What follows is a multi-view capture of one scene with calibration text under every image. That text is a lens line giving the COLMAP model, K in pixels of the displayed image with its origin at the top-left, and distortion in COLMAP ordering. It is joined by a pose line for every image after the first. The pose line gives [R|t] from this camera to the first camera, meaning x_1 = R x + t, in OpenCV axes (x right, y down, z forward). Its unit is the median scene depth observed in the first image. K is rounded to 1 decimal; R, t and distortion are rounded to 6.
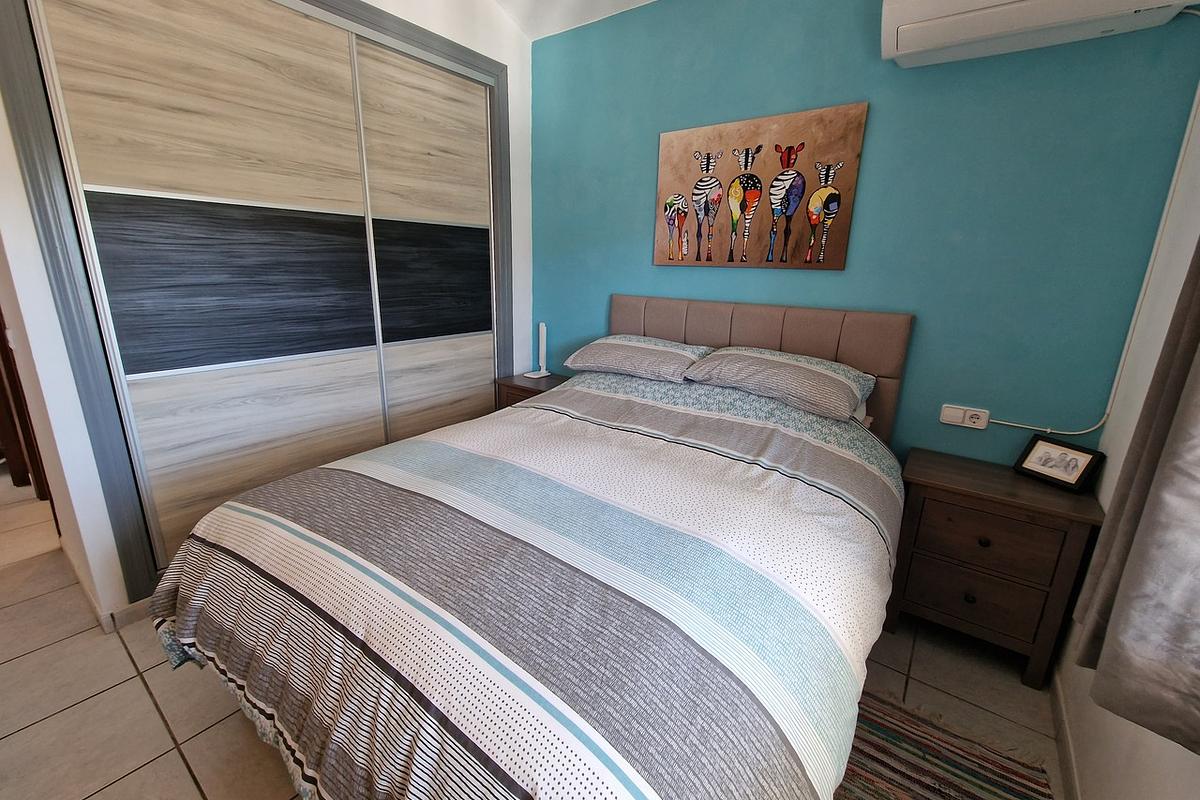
lens RADIAL K [[493.9, 0, 594.6], [0, 493.9, 397.0], [0, 0, 1]] dist [0.004600, -0.002844]
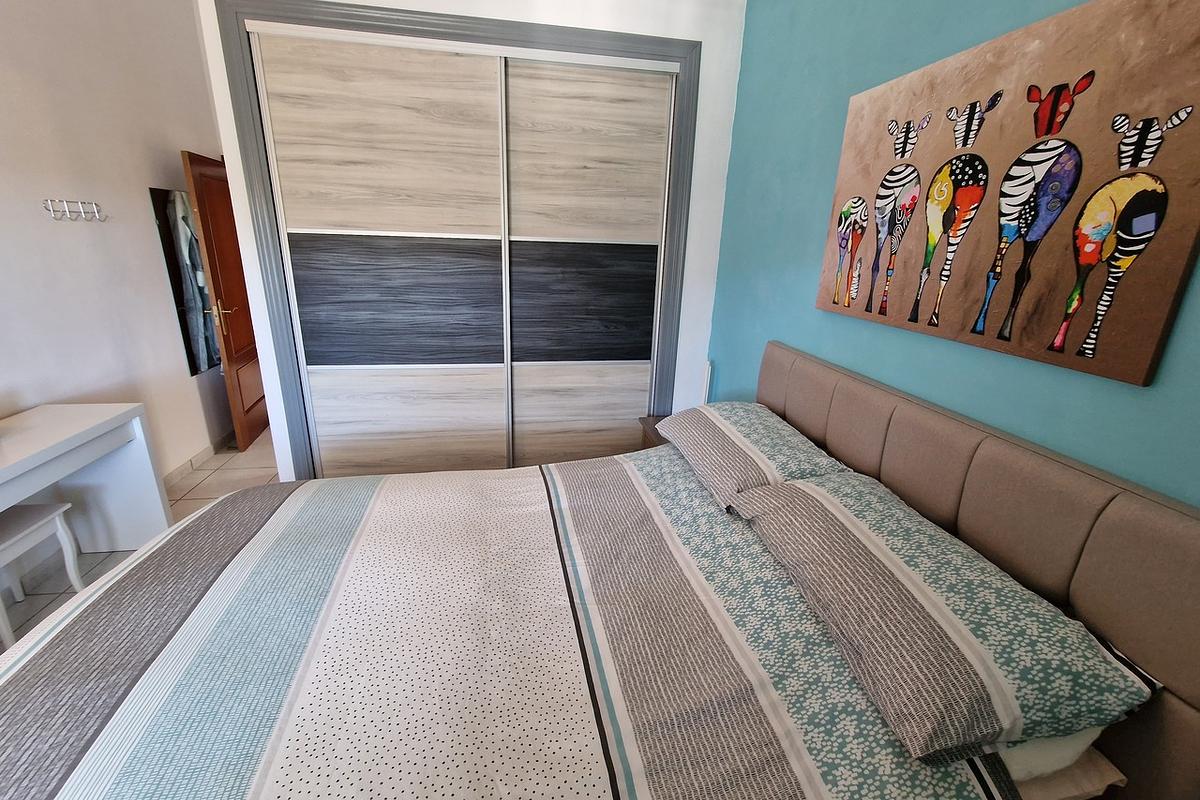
lens RADIAL K [[493.9, 0, 596.1], [0, 493.9, 394.1], [0, 0, 1]] dist [0.004600, -0.002844]
pose [[0.726096, 0.205275, -0.656237, 0.422474], [-0.191398, 0.977016, 0.093844, -0.193764], [0.660418, 0.057462, 0.748697, 0.399937]]
